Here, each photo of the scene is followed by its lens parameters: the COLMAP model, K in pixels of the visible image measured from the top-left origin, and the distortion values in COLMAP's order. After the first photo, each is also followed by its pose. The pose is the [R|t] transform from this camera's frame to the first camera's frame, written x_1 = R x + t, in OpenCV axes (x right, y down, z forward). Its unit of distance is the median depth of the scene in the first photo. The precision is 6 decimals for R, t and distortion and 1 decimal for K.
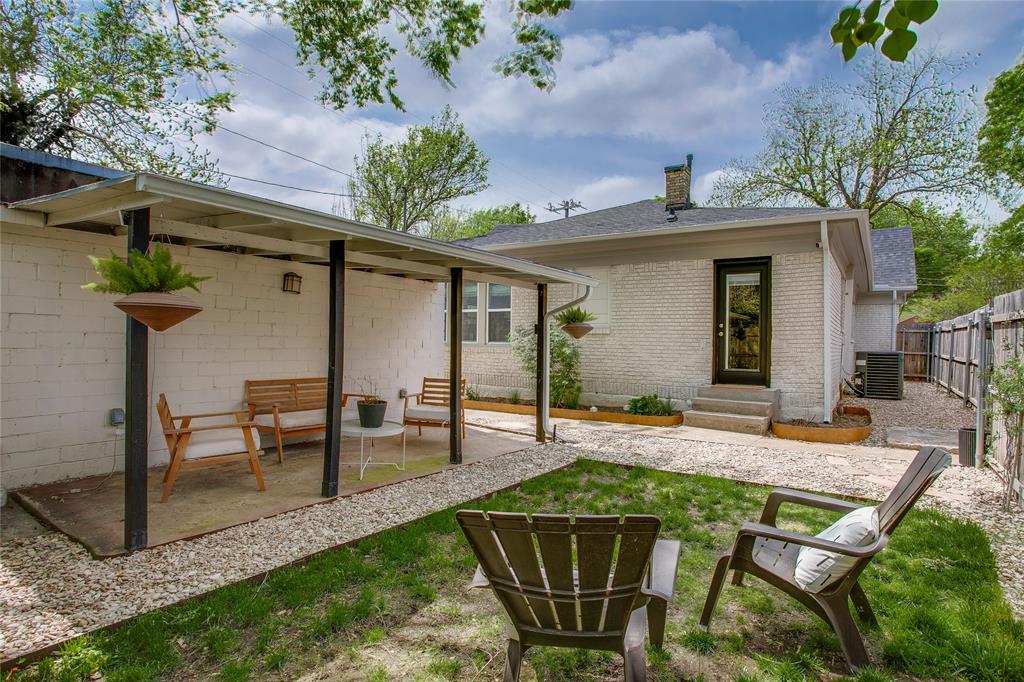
lens RADIAL K [[561.6, 0, 553.7], [0, 561.6, 344.8], [0, 0, 1]] dist [-0.066094, 0.044840]
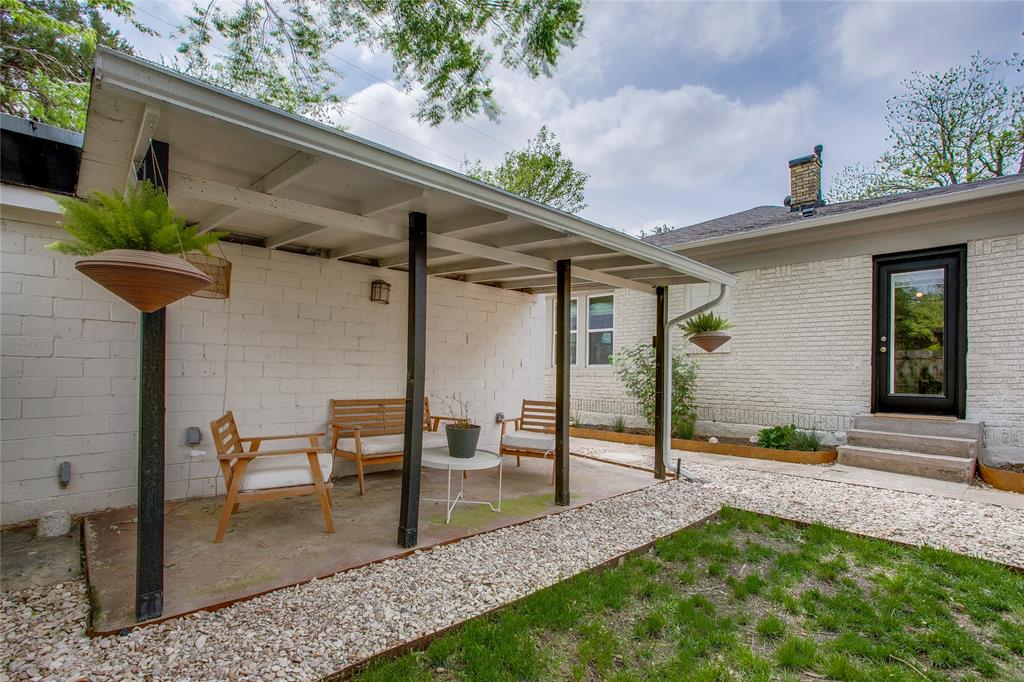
lens RADIAL K [[513.5, 0, 512.4], [0, 513.5, 326.9], [0, 0, 1]] dist [-0.042907, 0.031934]
pose [[0.970708, -0.023682, -0.239093, -0.058506], [0.000614, 0.995372, -0.096097, 0.024531], [0.240262, 0.093136, 0.966230, 0.228060]]
